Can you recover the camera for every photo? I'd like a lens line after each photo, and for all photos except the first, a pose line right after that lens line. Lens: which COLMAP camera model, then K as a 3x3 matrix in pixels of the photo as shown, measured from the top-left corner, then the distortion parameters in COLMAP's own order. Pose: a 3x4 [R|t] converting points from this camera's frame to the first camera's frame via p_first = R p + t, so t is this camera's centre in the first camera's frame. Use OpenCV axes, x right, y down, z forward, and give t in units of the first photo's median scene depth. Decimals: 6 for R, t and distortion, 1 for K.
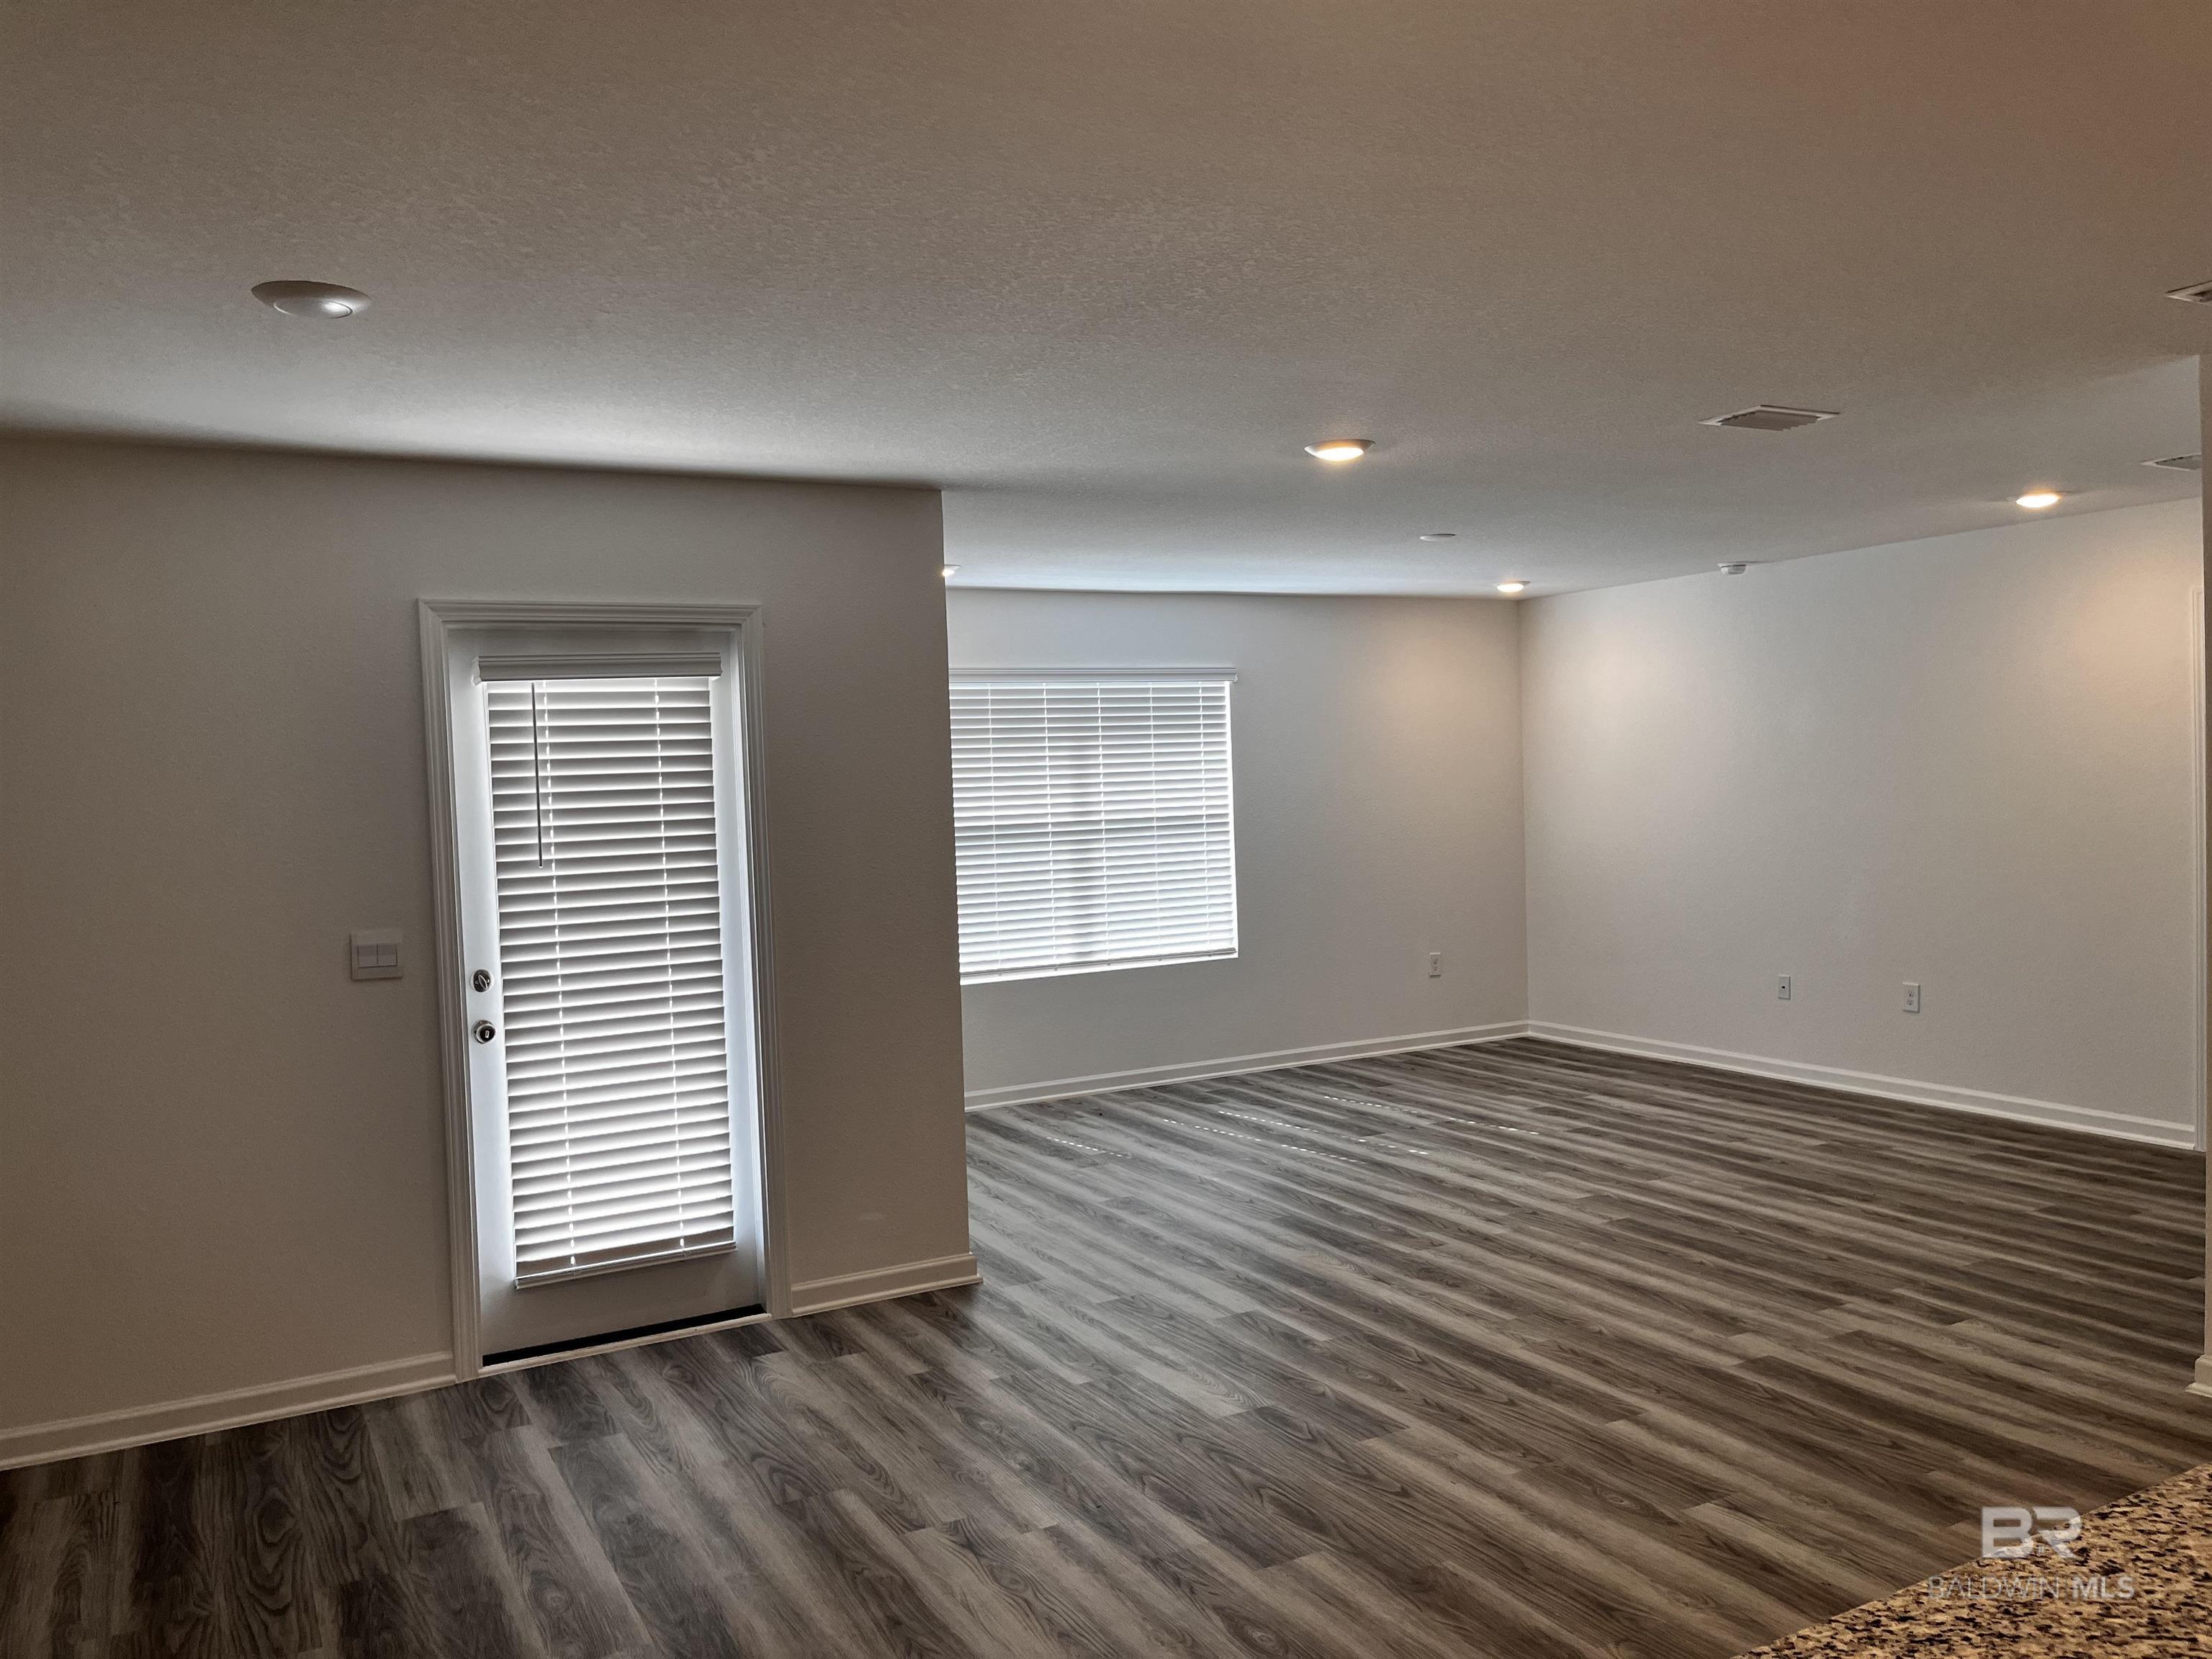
lens RADIAL K [[1667.3, 0, 1106.0], [0, 1667.3, 829.5], [0, 0, 1]] dist [0.056013, -0.069519]
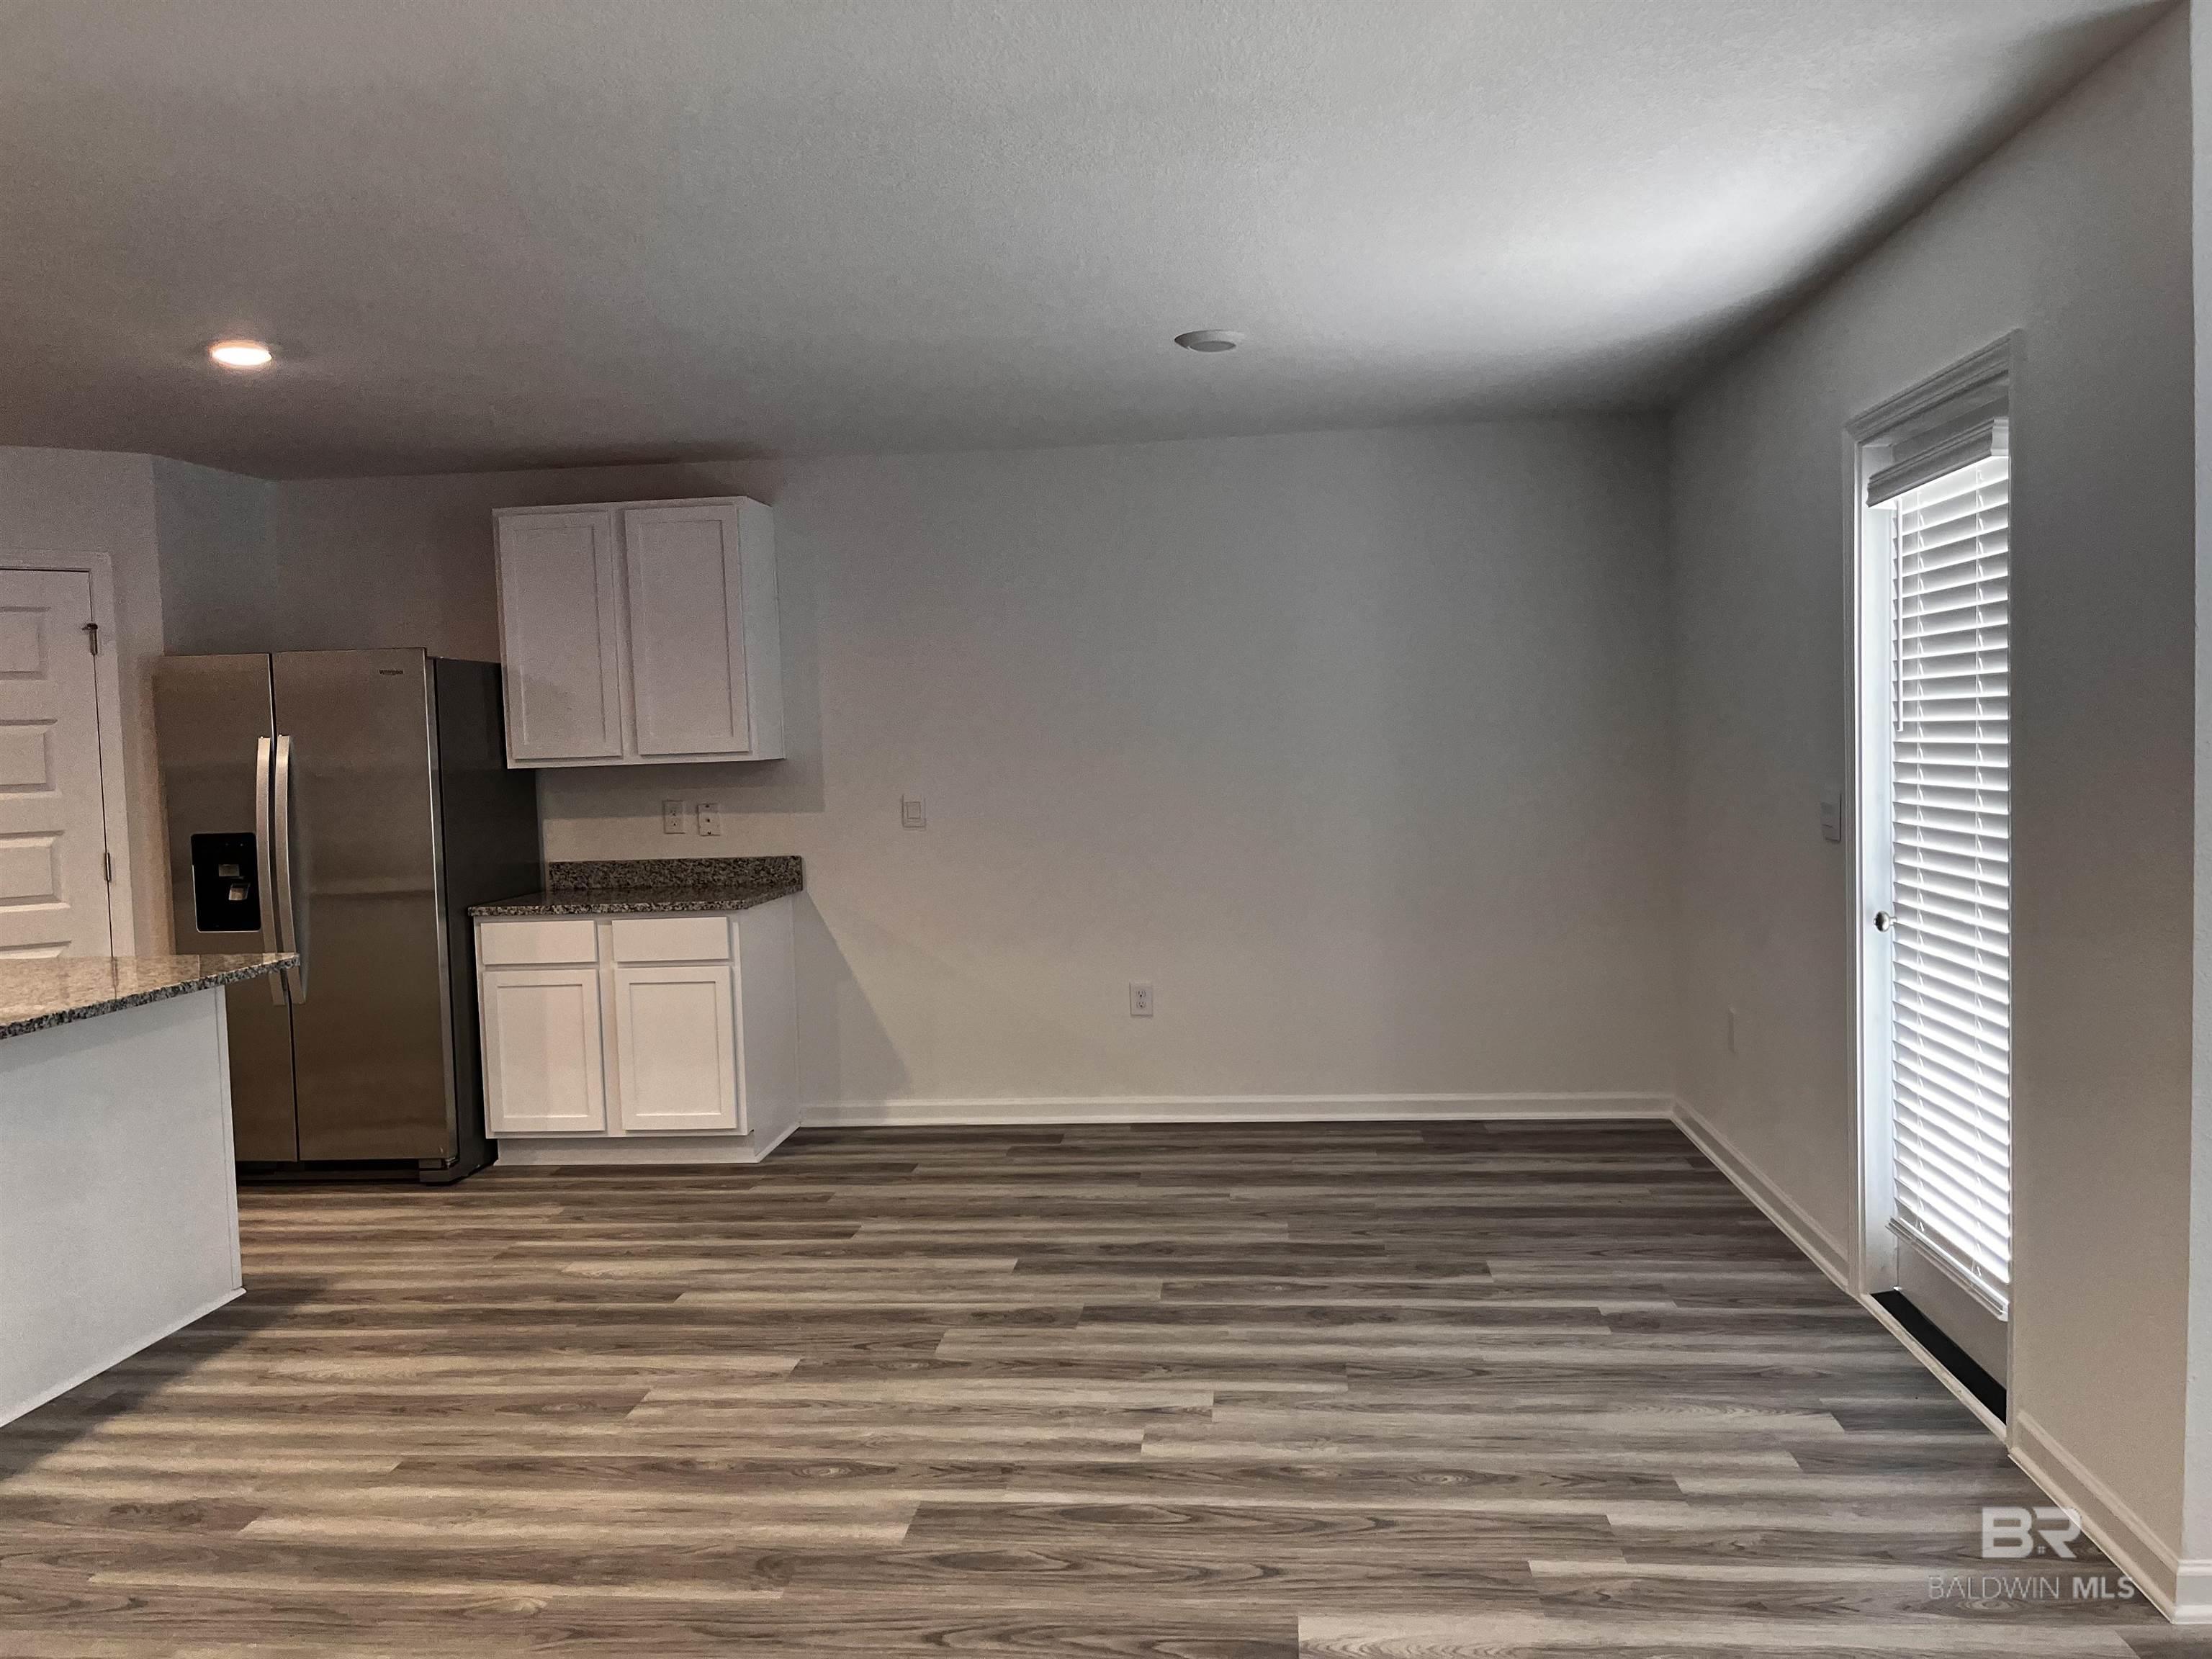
lens RADIAL K [[1667.3, 0, 1106.0], [0, 1667.3, 829.5], [0, 0, 1]] dist [0.056013, -0.069519]
pose [[-0.558859, 0.102817, -0.822864, 0.553549], [0.025042, 0.993924, 0.107183, -0.027667], [0.828884, 0.039294, -0.558038, 1.145685]]
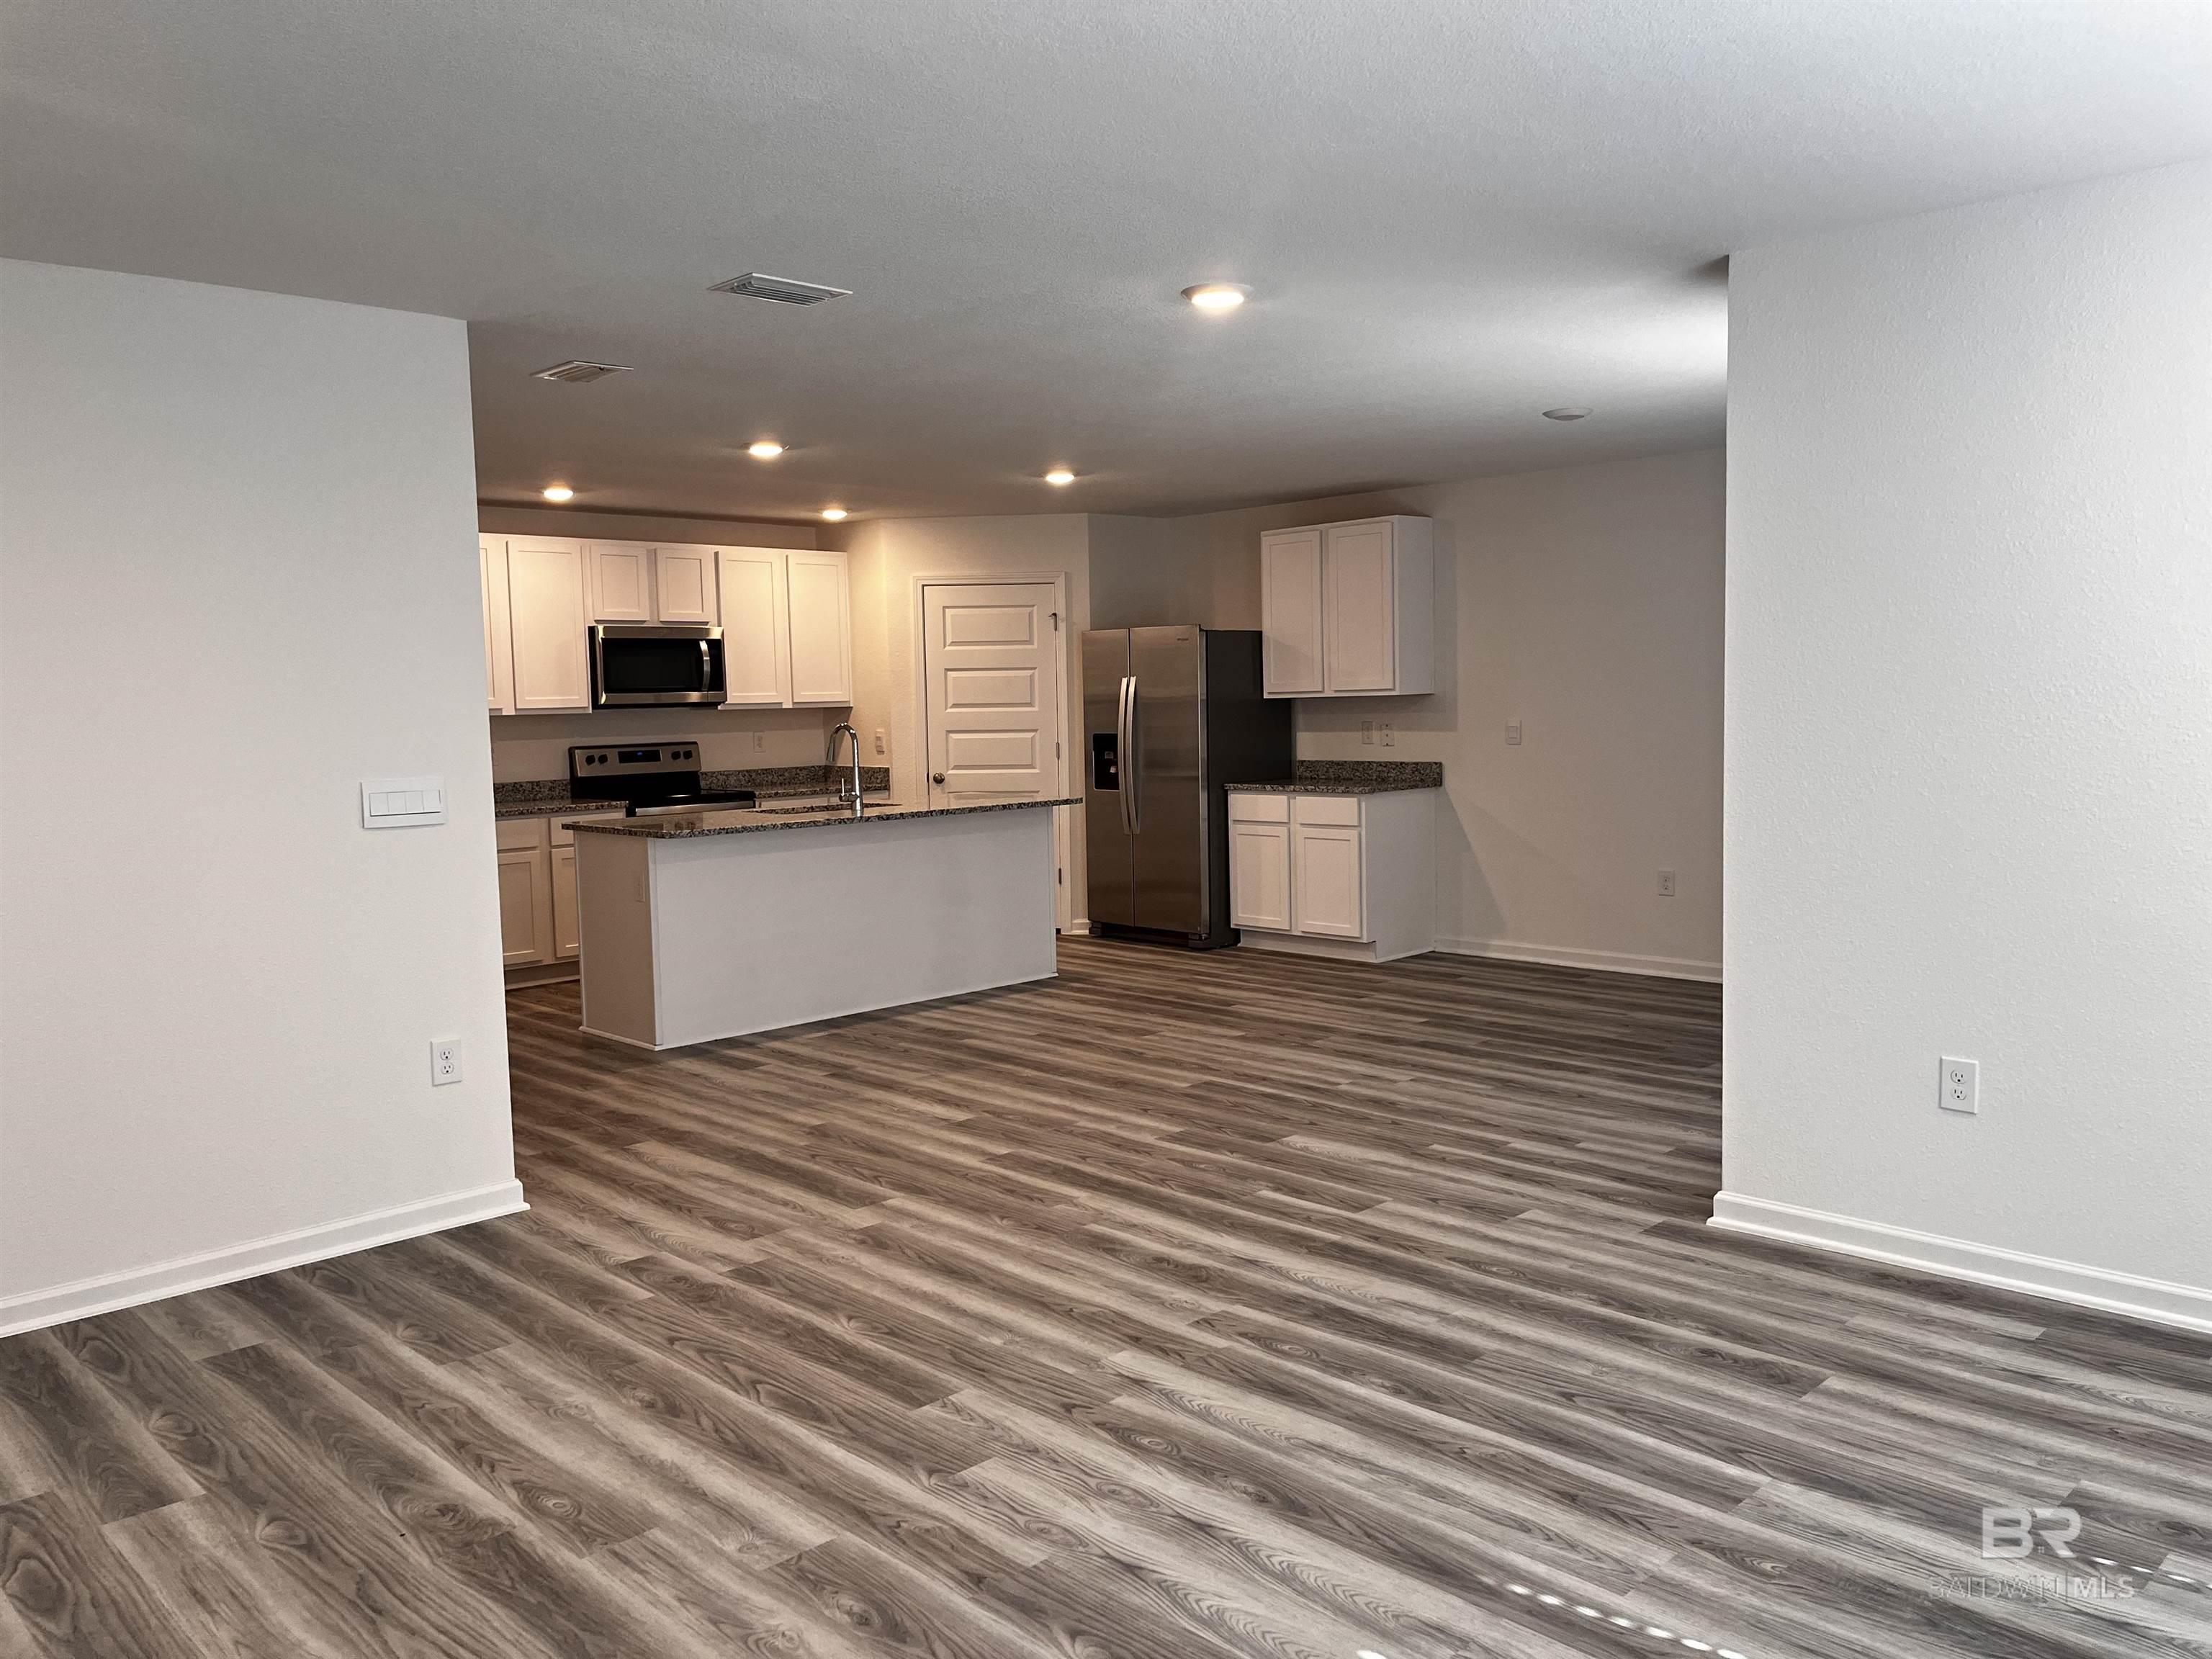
lens RADIAL K [[1667.3, 0, 1106.0], [0, 1667.3, 829.5], [0, 0, 1]] dist [0.056013, -0.069519]
pose [[-0.959657, 0.081363, -0.269145, 0.481376], [0.049124, 0.991012, 0.124427, -0.050097], [0.276849, 0.106186, -0.955028, 1.931528]]
